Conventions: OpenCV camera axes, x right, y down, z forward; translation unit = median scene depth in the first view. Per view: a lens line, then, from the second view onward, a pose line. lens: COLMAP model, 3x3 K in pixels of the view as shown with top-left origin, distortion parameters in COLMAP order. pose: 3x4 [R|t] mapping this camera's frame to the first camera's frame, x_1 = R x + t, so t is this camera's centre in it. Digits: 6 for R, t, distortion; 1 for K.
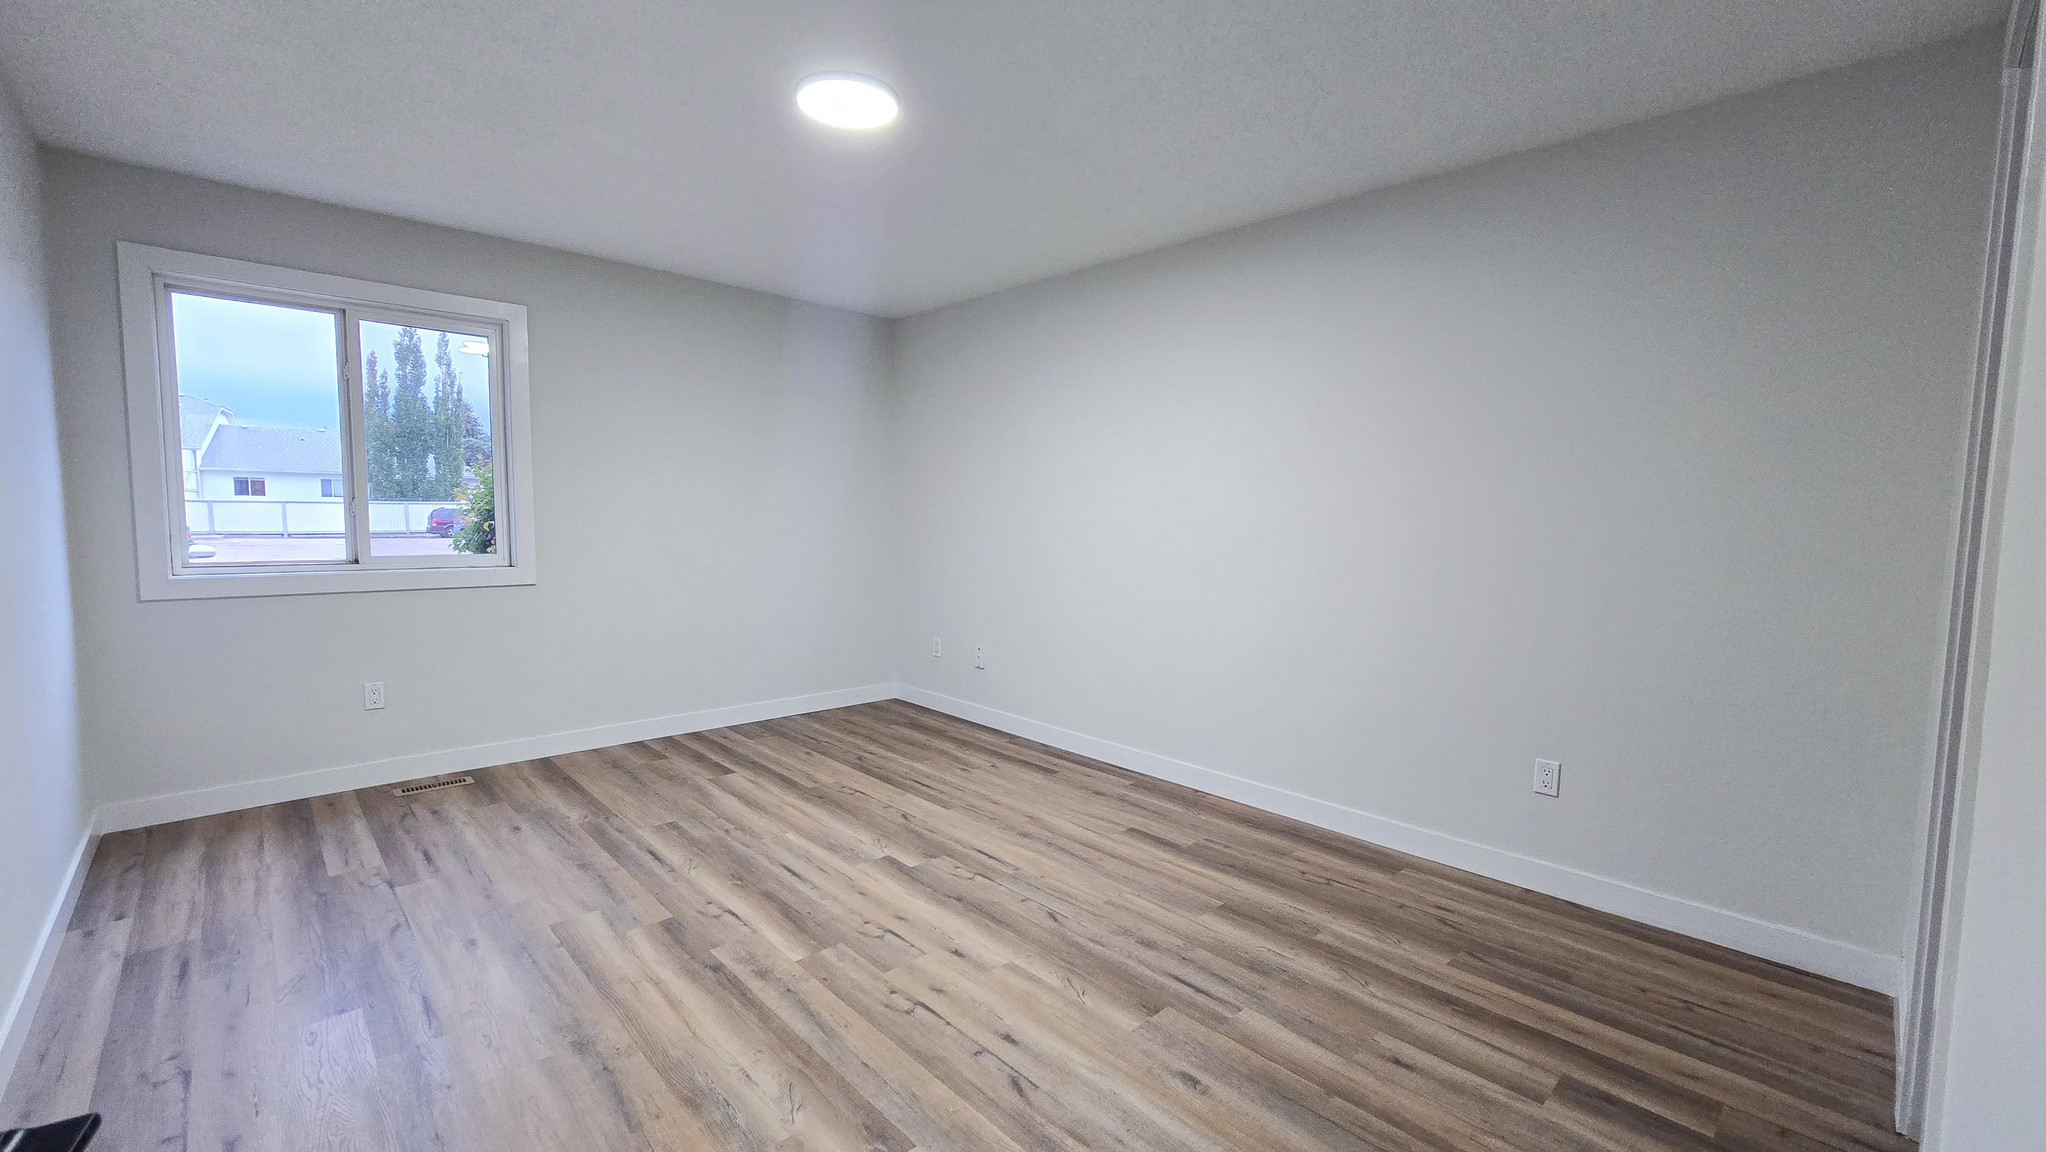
lens RADIAL K [[823.4, 0, 1034.1], [0, 823.4, 578.9], [0, 0, 1]] dist [0.000748, -0.000282]
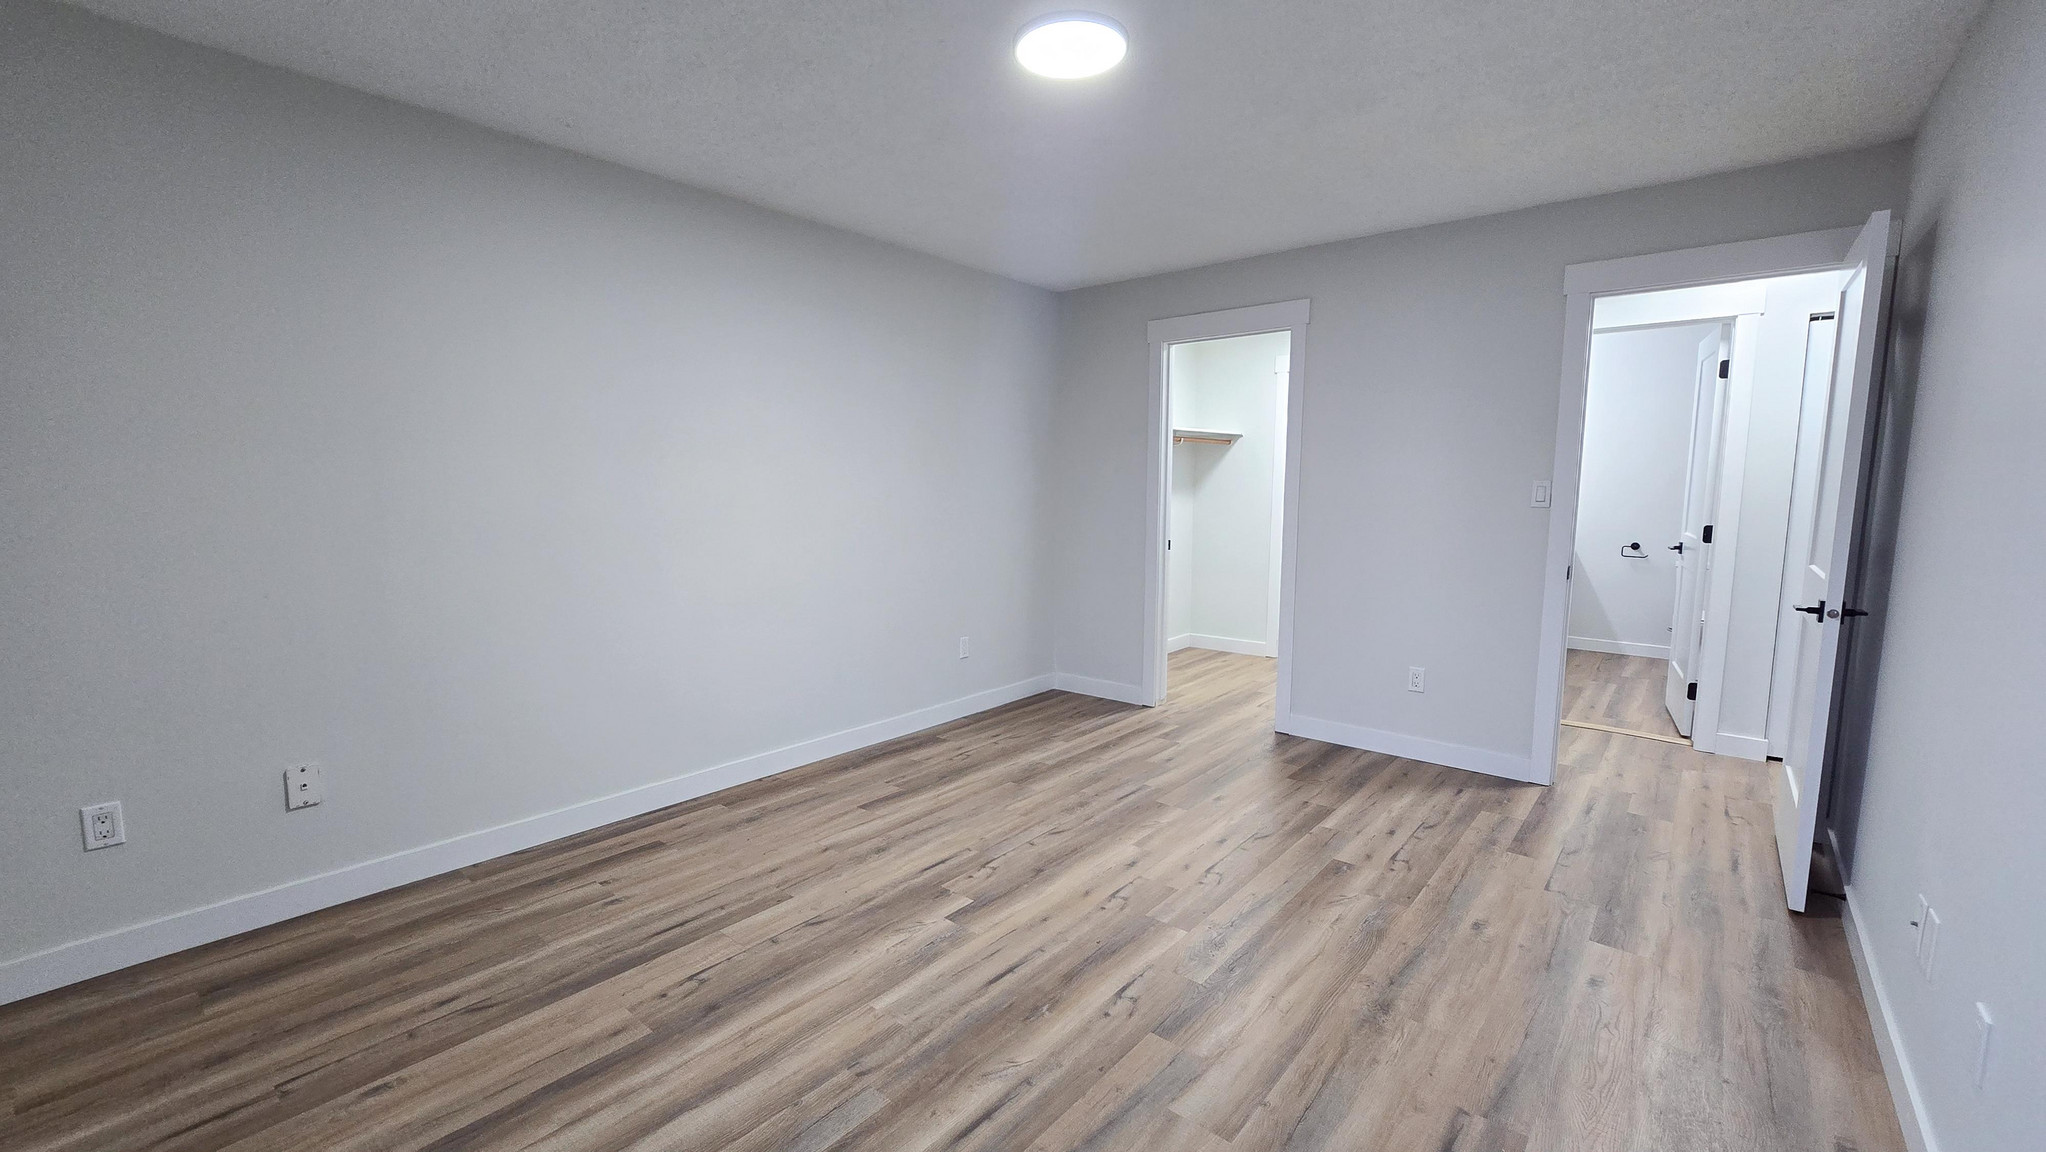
lens RADIAL K [[823.4, 0, 1034.1], [0, 823.4, 578.9], [0, 0, 1]] dist [0.000748, -0.000282]
pose [[-0.106143, -0.128437, 0.986021, -0.866885], [0.074454, 0.987813, 0.136686, -0.091292], [-0.991559, 0.087922, -0.095287, 0.879943]]
